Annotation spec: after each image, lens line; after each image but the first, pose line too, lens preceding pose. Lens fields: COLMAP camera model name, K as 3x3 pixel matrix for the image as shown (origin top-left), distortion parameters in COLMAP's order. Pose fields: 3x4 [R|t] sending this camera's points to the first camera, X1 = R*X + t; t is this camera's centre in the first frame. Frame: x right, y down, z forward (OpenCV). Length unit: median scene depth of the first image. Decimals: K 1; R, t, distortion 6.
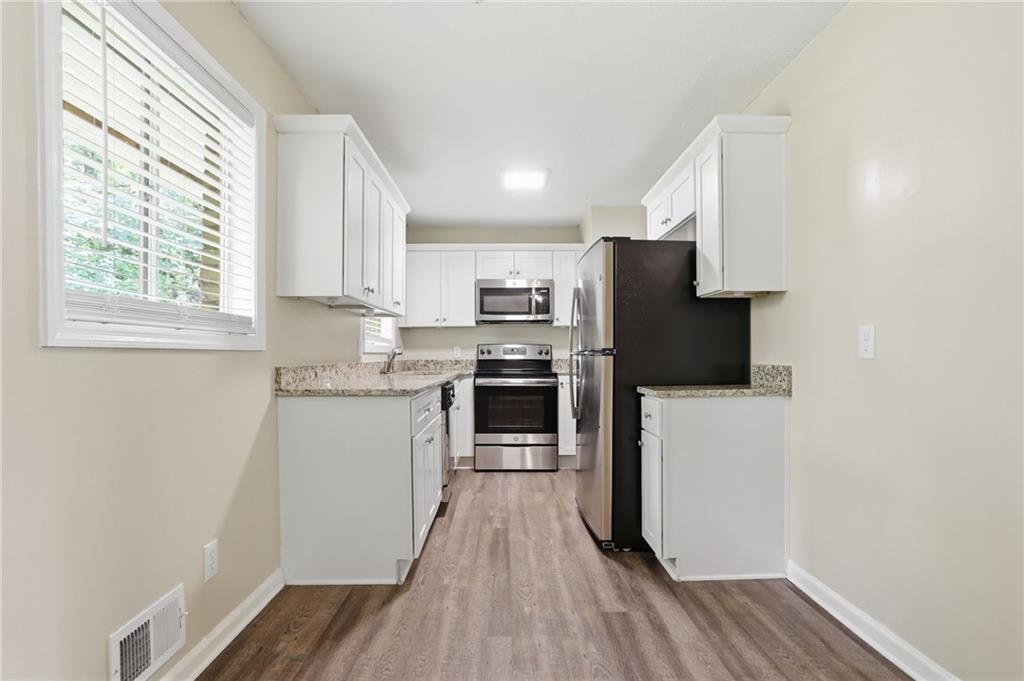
lens RADIAL K [[522.9, 0, 511.7], [0, 522.9, 359.2], [0, 0, 1]] dist [-0.003765, 0.000233]
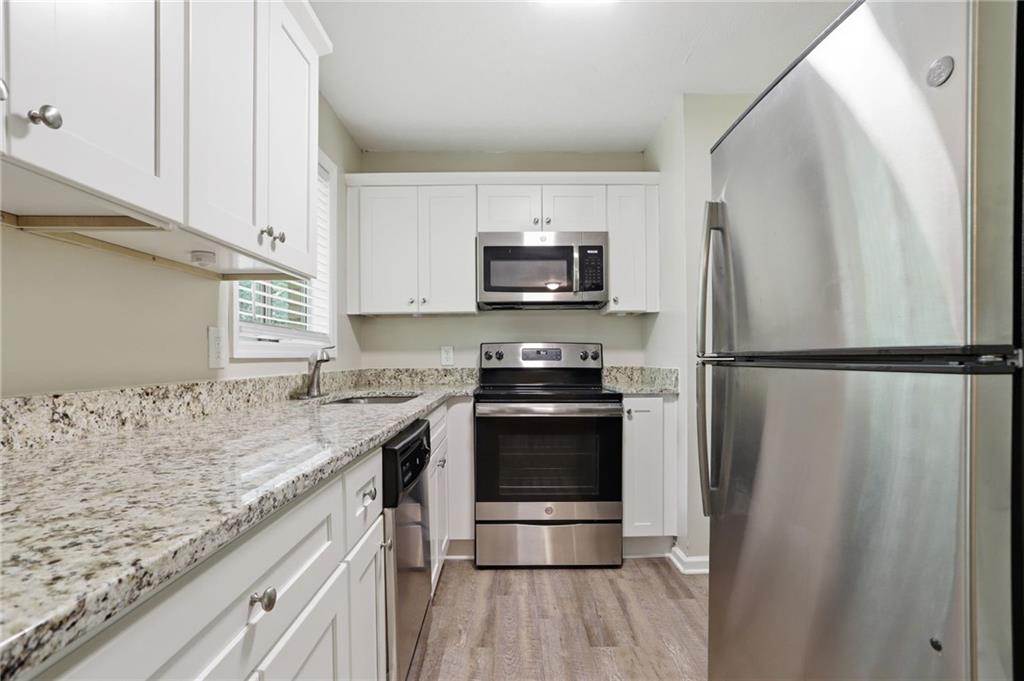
lens RADIAL K [[522.9, 0, 511.7], [0, 522.9, 359.2], [0, 0, 1]] dist [-0.003765, 0.000233]
pose [[0.999937, -0.002374, -0.010933, -0.023635], [0.002330, 0.999989, -0.004016, -0.007590], [0.010942, 0.003990, 0.999932, 0.415977]]
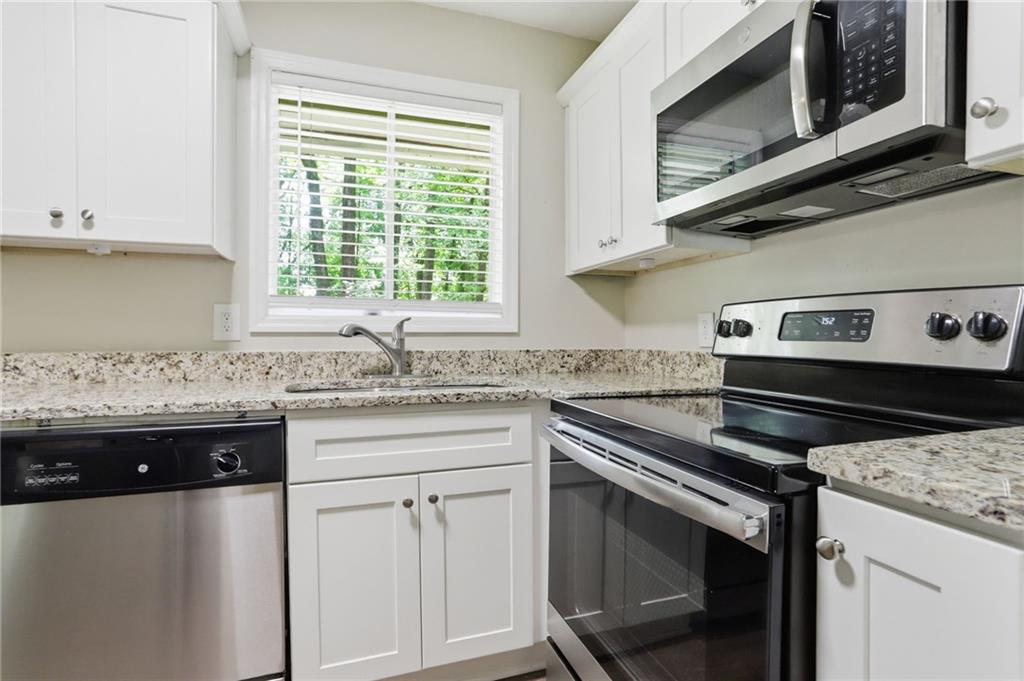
lens RADIAL K [[503.2, 0, 513.3], [0, 503.2, 337.2], [0, 0, 1]] dist [-0.049596, 0.028354]
pose [[0.305122, 0.005020, -0.952300, 0.185722], [-0.010583, 0.999942, 0.001880, -0.009006], [0.952254, 0.009505, 0.305158, 0.839562]]
